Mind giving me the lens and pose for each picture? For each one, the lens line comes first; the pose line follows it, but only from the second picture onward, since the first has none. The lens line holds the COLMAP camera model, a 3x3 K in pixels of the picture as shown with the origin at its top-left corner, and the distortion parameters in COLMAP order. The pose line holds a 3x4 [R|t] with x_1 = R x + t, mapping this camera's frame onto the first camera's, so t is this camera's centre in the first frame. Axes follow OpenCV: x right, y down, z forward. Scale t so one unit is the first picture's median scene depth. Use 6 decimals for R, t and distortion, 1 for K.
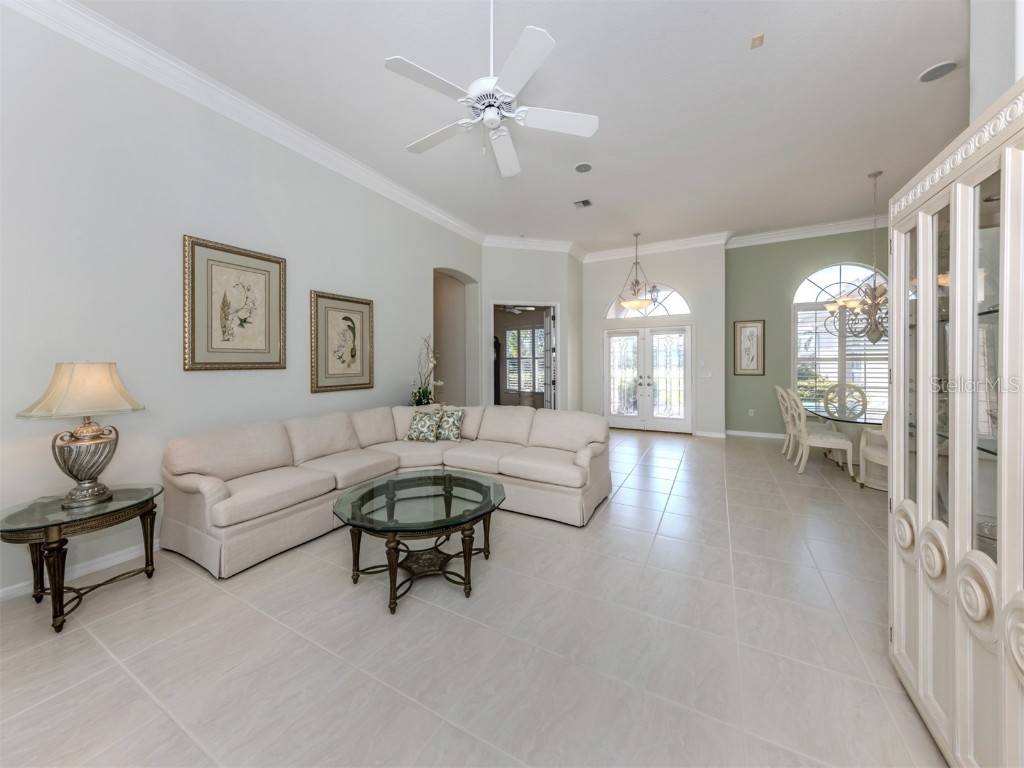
lens RADIAL K [[348.0, 0, 479.6], [0, 348.0, 365.8], [0, 0, 1]] dist [0.002797, 0.000152]
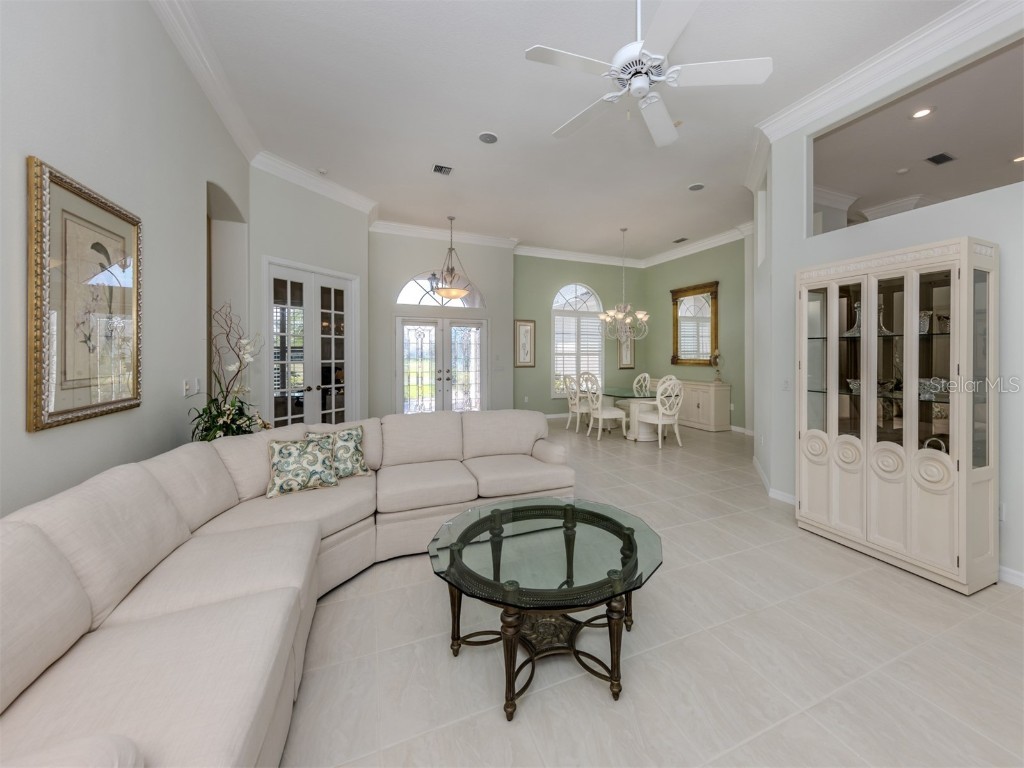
lens RADIAL K [[415.7, 0, 515.4], [0, 415.7, 356.6], [0, 0, 1]] dist [0.009901, -0.000032]
pose [[0.592012, 0.004252, 0.805918, -0.359448], [-0.000601, 0.999988, -0.004834, -0.001020], [-0.805929, 0.002378, 0.592007, 0.212093]]
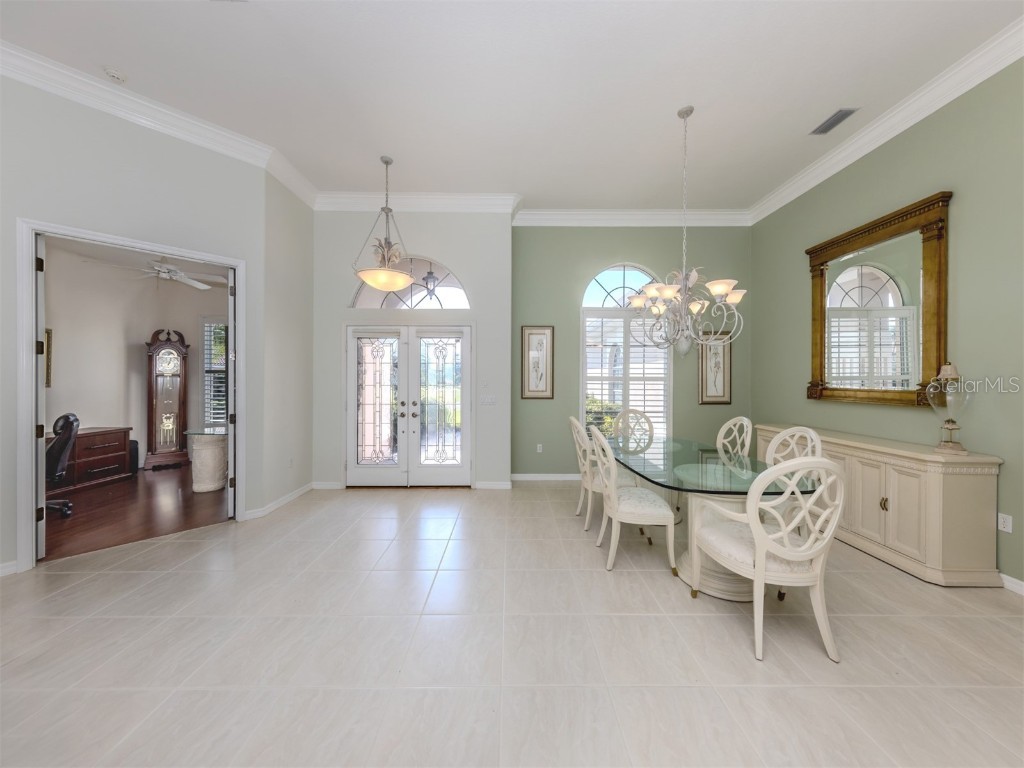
lens RADIAL K [[369.4, 0, 518.5], [0, 369.4, 383.1], [0, 0, 1]] dist [0.011682, -0.000810]
pose [[0.813124, 0.004153, 0.582076, 0.281043], [-0.004191, 0.999990, -0.001280, -0.004939], [-0.582076, -0.001398, 0.813133, 0.382590]]
